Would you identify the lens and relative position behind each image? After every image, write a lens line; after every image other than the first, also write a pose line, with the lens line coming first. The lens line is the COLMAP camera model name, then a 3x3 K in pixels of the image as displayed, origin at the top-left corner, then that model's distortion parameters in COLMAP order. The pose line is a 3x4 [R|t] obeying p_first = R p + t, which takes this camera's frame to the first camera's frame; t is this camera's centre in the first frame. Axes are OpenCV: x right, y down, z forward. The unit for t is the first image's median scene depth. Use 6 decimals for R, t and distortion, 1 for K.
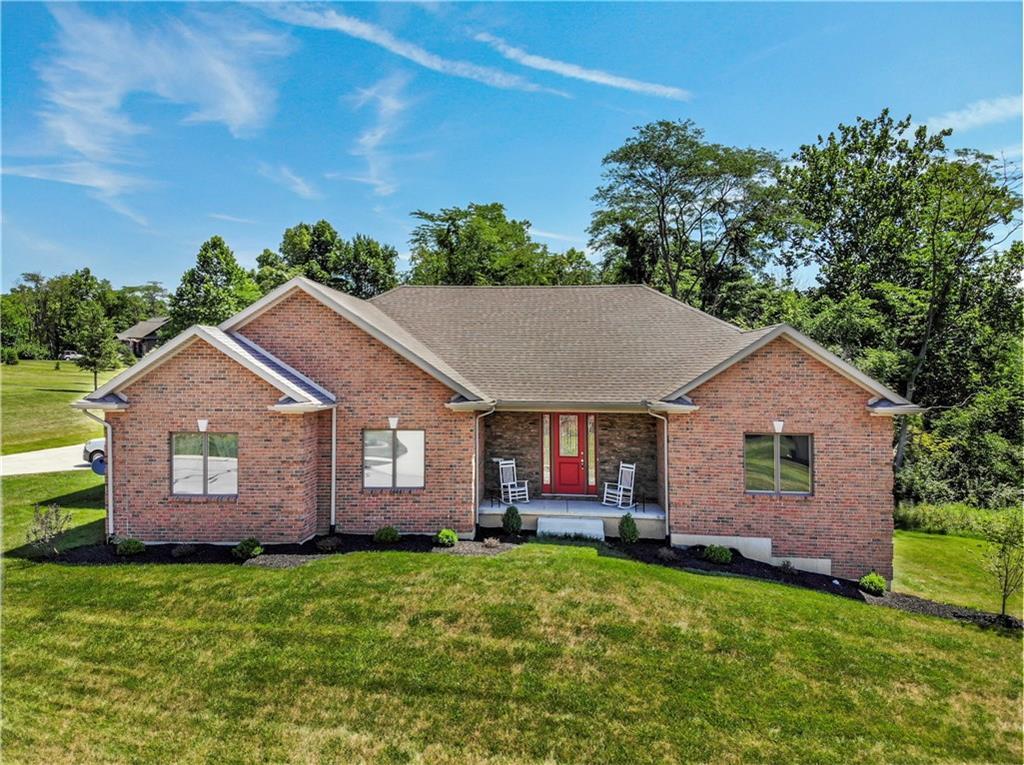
lens RADIAL K [[717.1, 0, 512.0], [0, 717.1, 382.5], [0, 0, 1]] dist [0.306847, -0.470195]
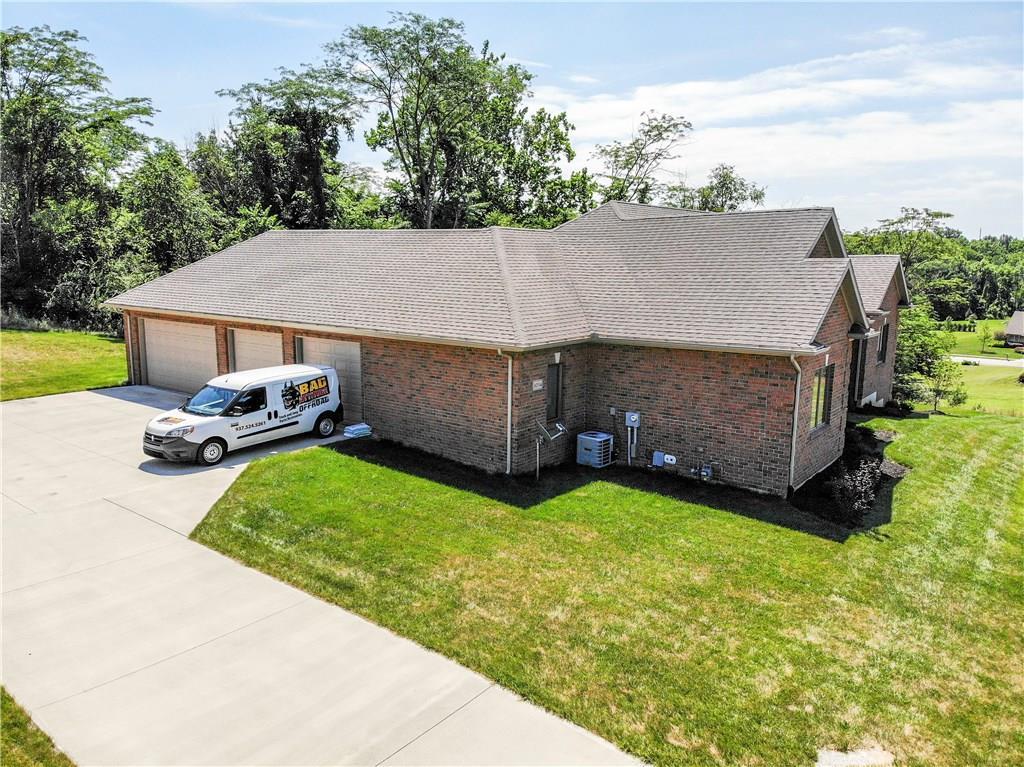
lens RADIAL K [[717.1, 0, 512.0], [0, 717.1, 383.5], [0, 0, 1]] dist [0.306847, -0.470195]
pose [[0.561847, -0.137153, 0.815792, -1.416306], [0.005787, 0.986788, 0.161916, -0.075352], [-0.827221, -0.086251, 0.555217, 0.749166]]
